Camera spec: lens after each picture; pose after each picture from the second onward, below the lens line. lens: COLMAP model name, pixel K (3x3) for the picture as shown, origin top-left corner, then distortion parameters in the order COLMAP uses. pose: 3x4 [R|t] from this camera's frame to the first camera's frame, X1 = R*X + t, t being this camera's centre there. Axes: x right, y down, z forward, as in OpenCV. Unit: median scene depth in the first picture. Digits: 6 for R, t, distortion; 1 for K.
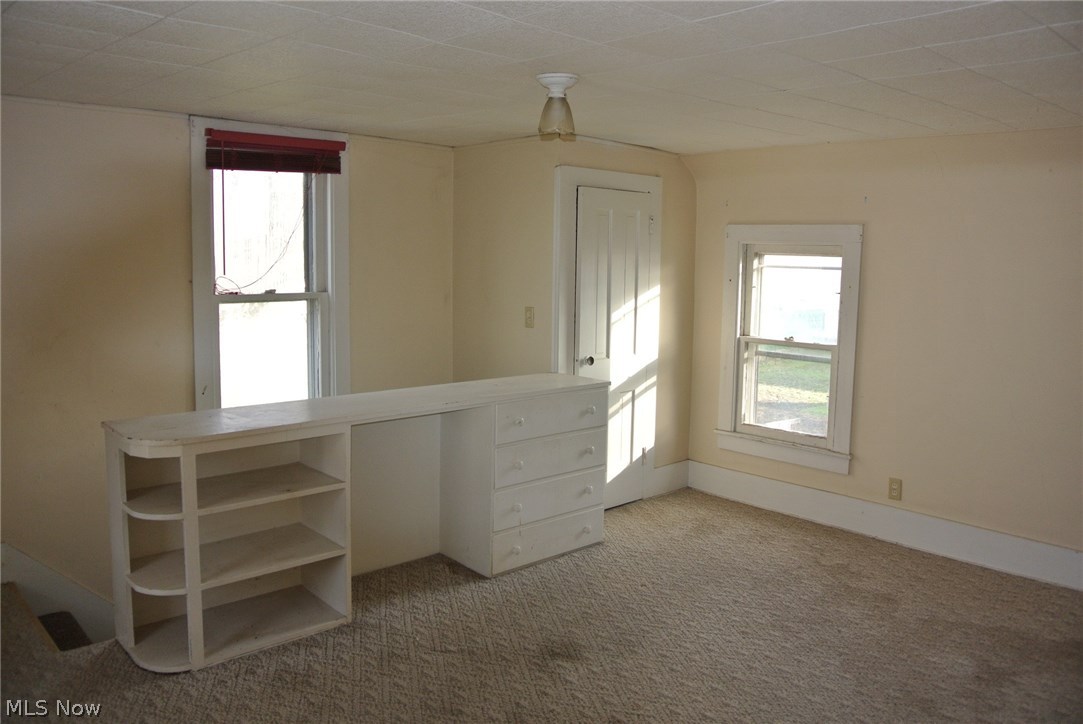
lens RADIAL K [[833.0, 0, 541.9], [0, 833.0, 344.3], [0, 0, 1]] dist [-0.060094, 0.005720]
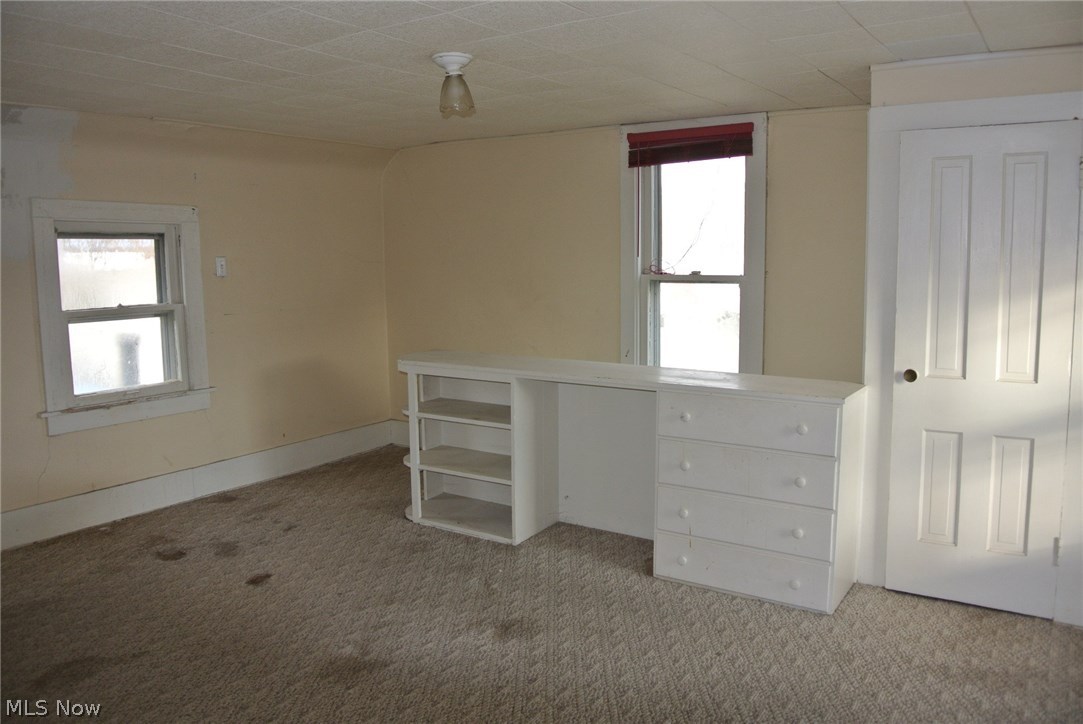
lens RADIAL K [[833.0, 0, 541.9], [0, 833.0, 344.3], [0, 0, 1]] dist [-0.060094, 0.005720]
pose [[0.244933, 0.087852, -0.965552, 0.741282], [-0.096265, 0.993169, 0.065945, -0.025612], [0.964749, 0.076797, 0.251717, 0.589847]]
